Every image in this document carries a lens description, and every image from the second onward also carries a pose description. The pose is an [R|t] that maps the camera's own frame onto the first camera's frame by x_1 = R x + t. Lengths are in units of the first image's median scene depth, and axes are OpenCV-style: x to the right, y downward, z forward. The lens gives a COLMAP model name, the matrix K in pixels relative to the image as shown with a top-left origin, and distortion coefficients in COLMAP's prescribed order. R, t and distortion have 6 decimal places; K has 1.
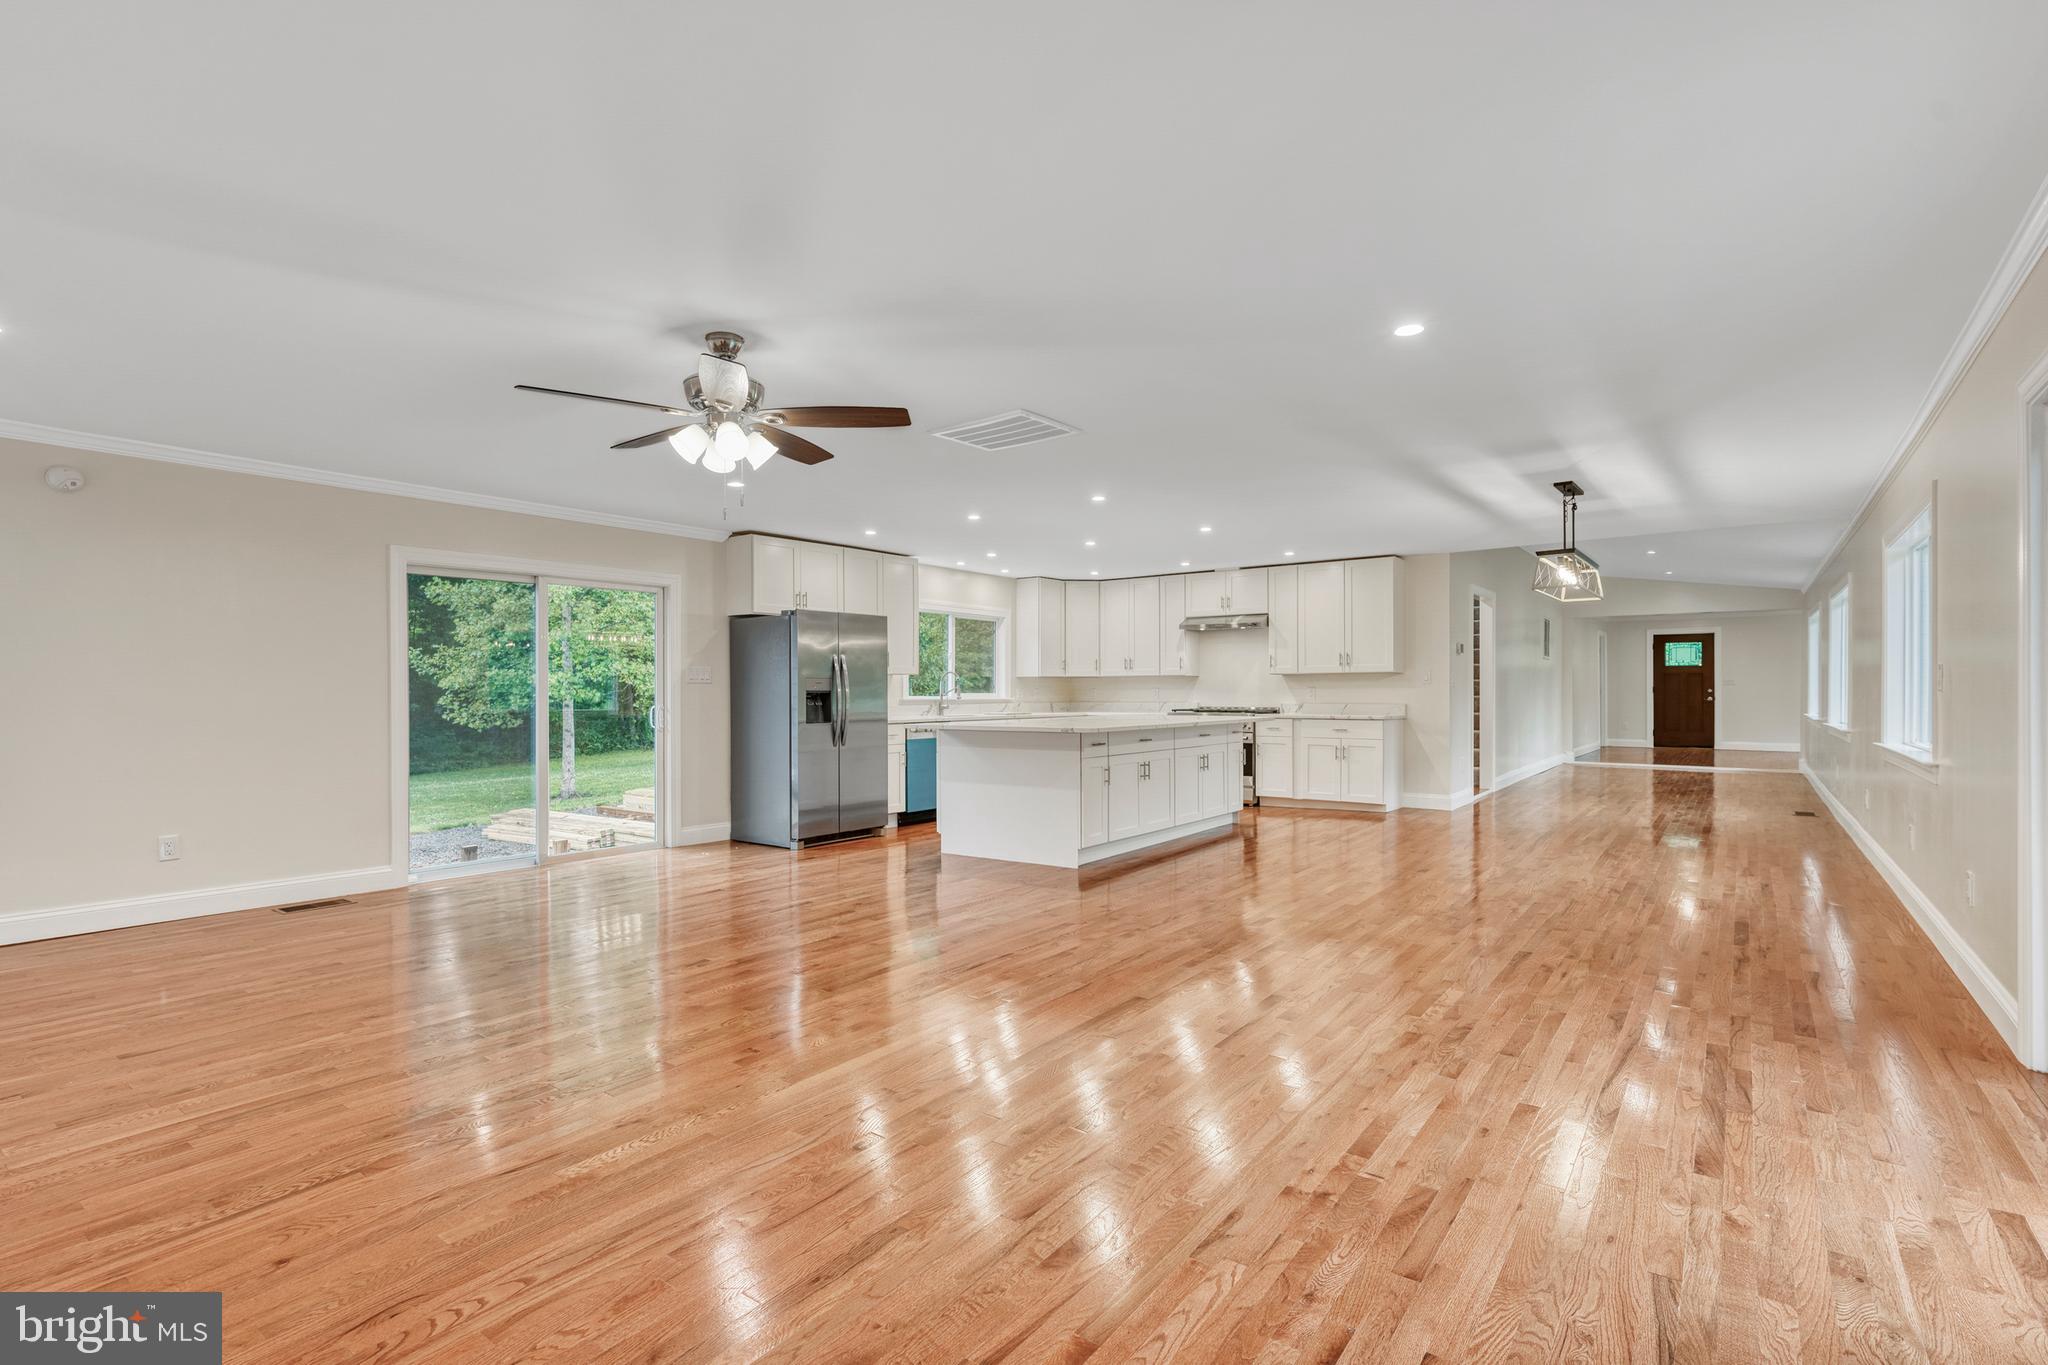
lens RADIAL K [[960.1, 0, 1026.2], [0, 960.1, 688.5], [0, 0, 1]] dist [0.001612, 0.000398]
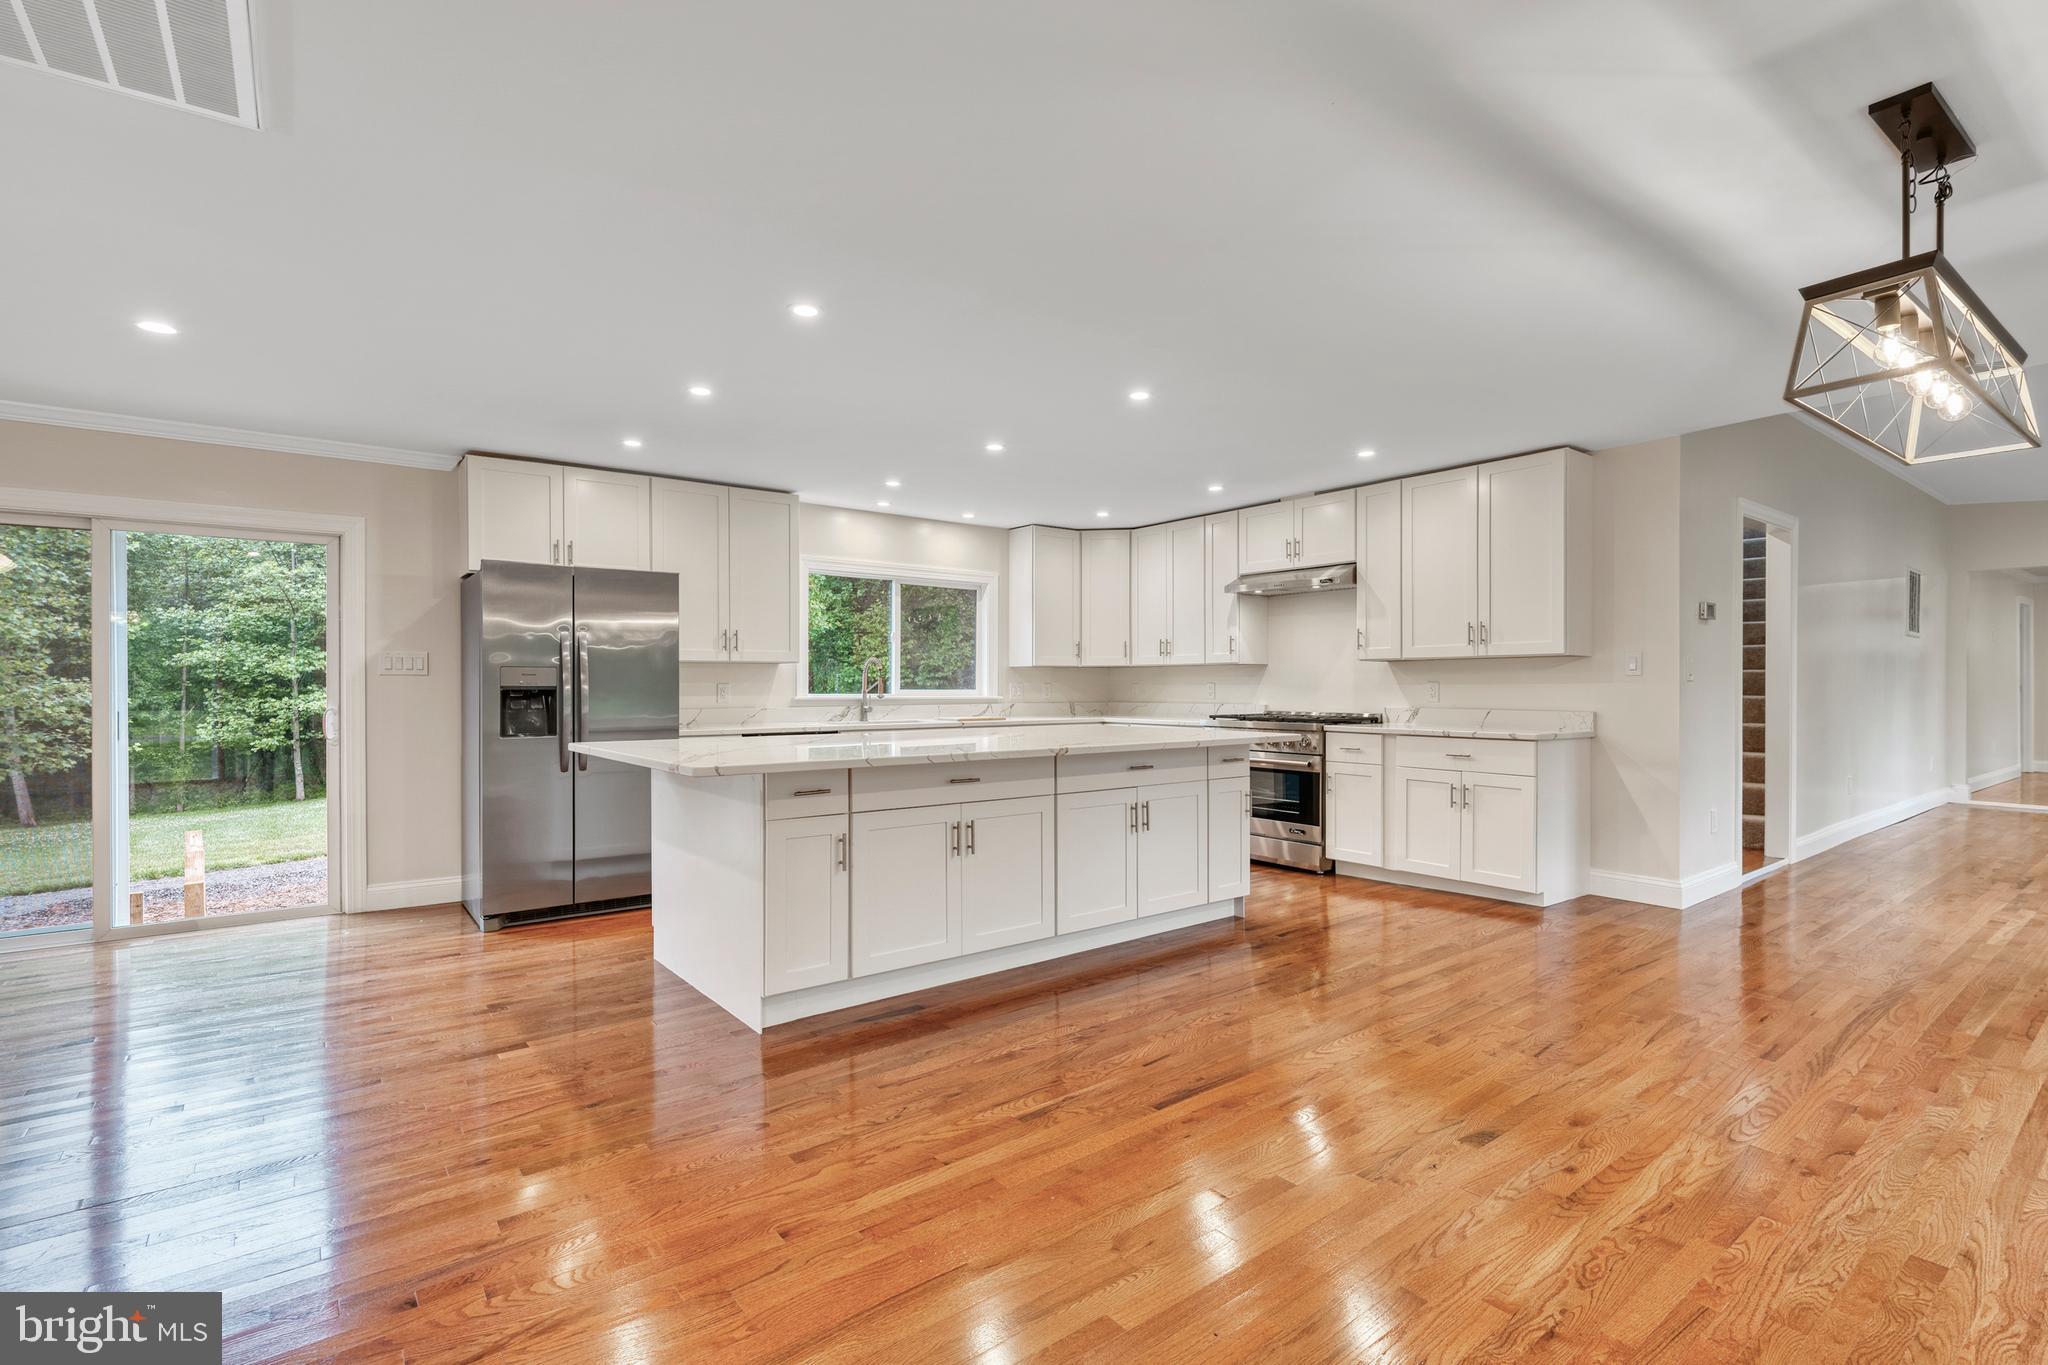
lens RADIAL K [[948.2, 0, 1028.1], [0, 948.2, 685.3], [0, 0, 1]] dist [-0.001348, 0.000539]
pose [[0.964072, 0.001524, -0.265638, 0.270269], [-0.000813, 0.999996, 0.002787, -0.000424], [0.265641, -0.002471, 0.964069, 0.456664]]
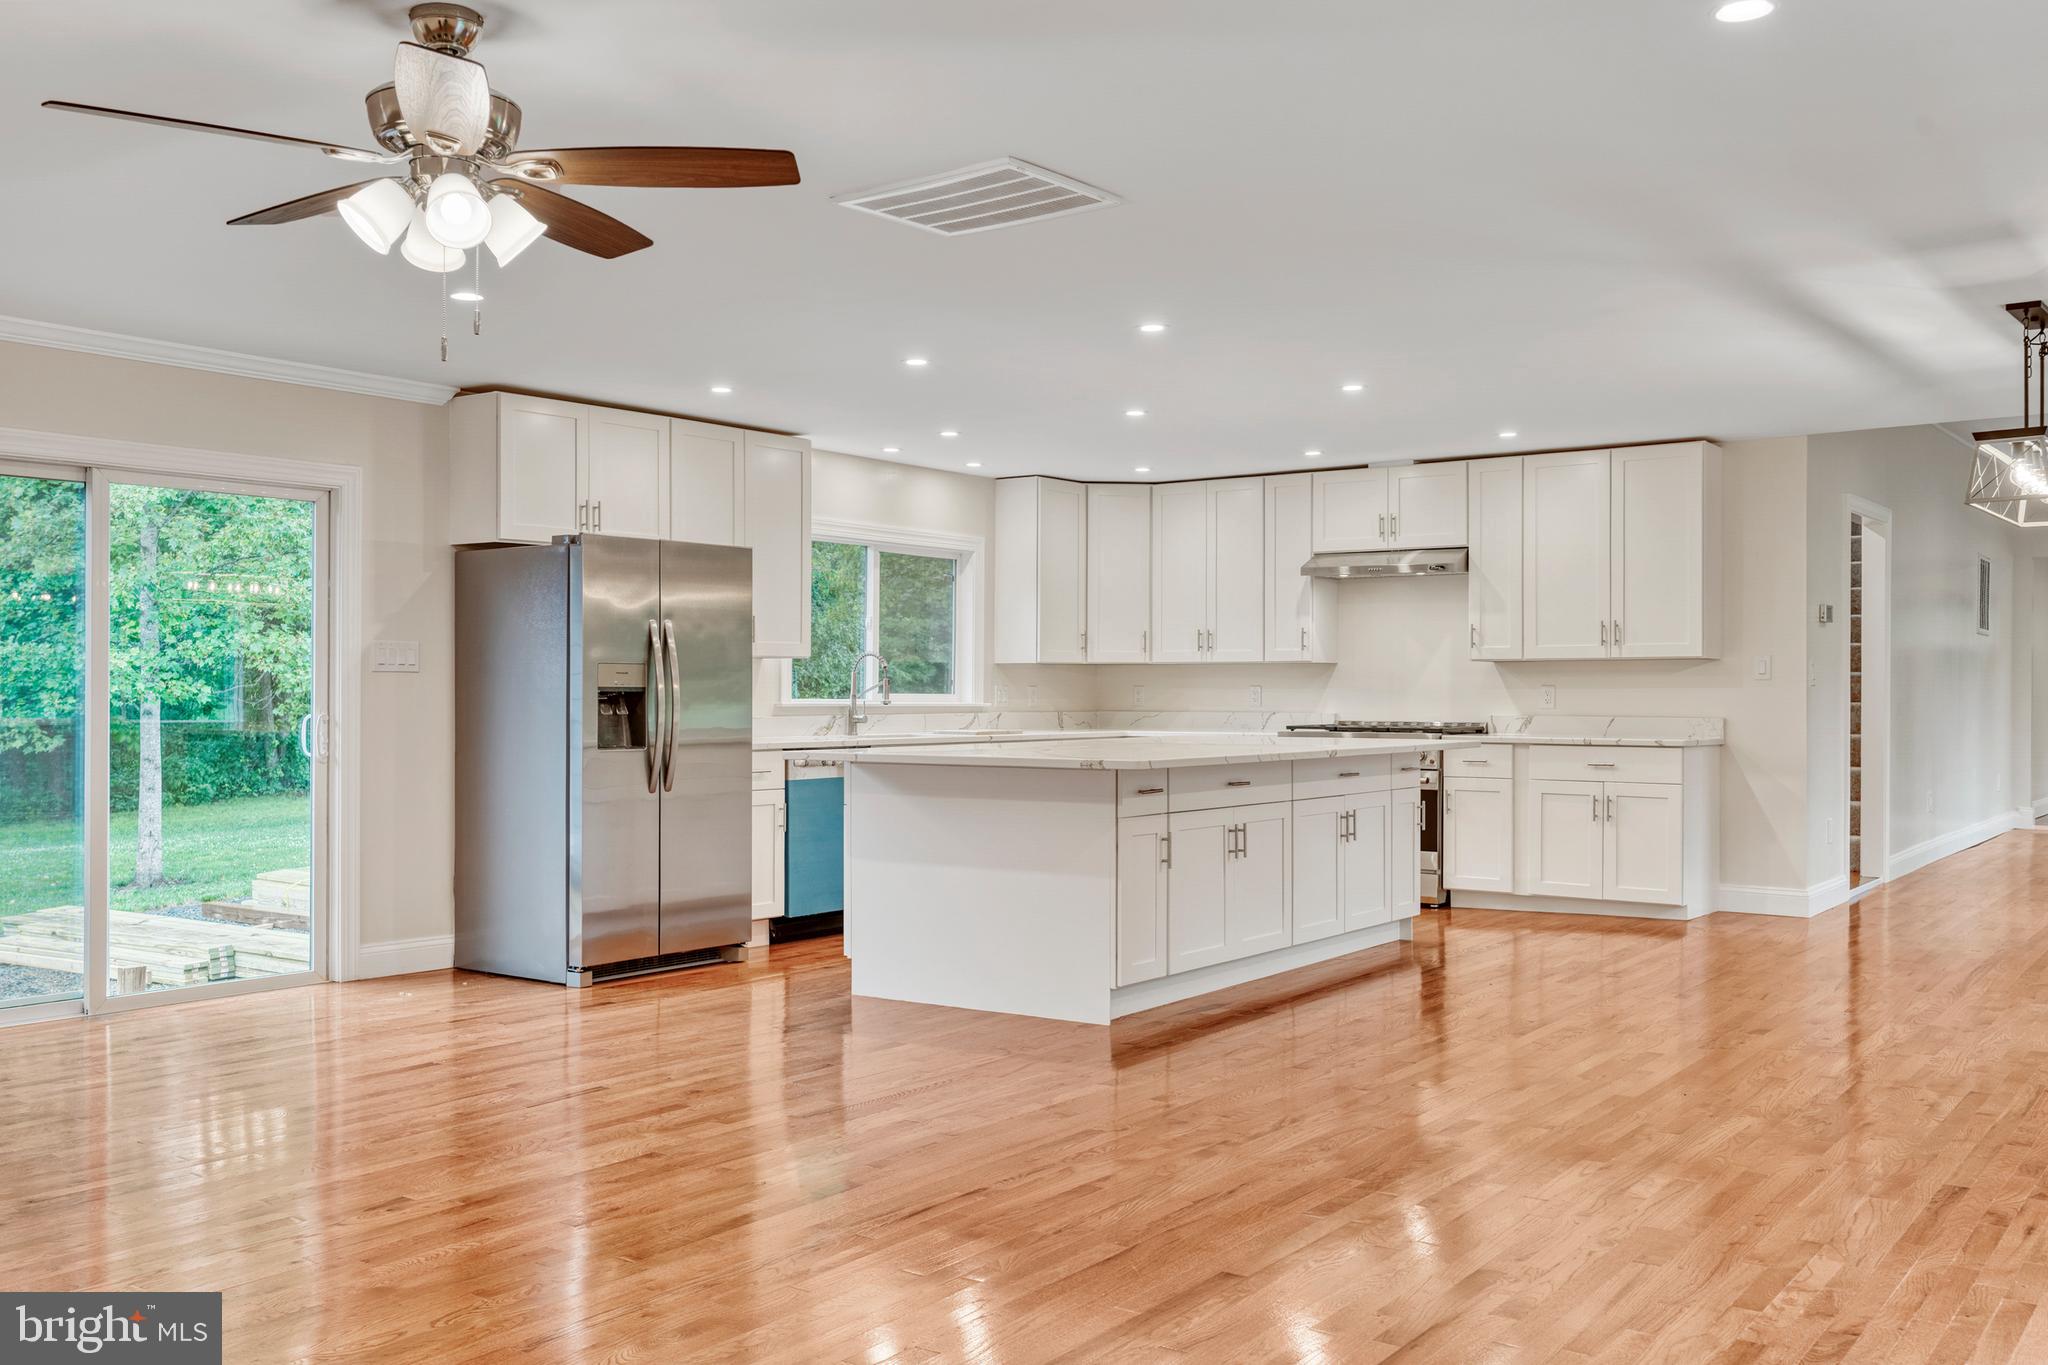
lens RADIAL K [[1793.9, 0, 1024.0], [0, 1793.9, 682.5], [0, 0, 1]] dist [-0.001683, -0.009115]
pose [[0.999962, 0.005028, 0.007189, -0.001320], [-0.005019, 0.999986, -0.001369, -0.000003], [-0.007196, 0.001333, 0.999973, 0.008296]]
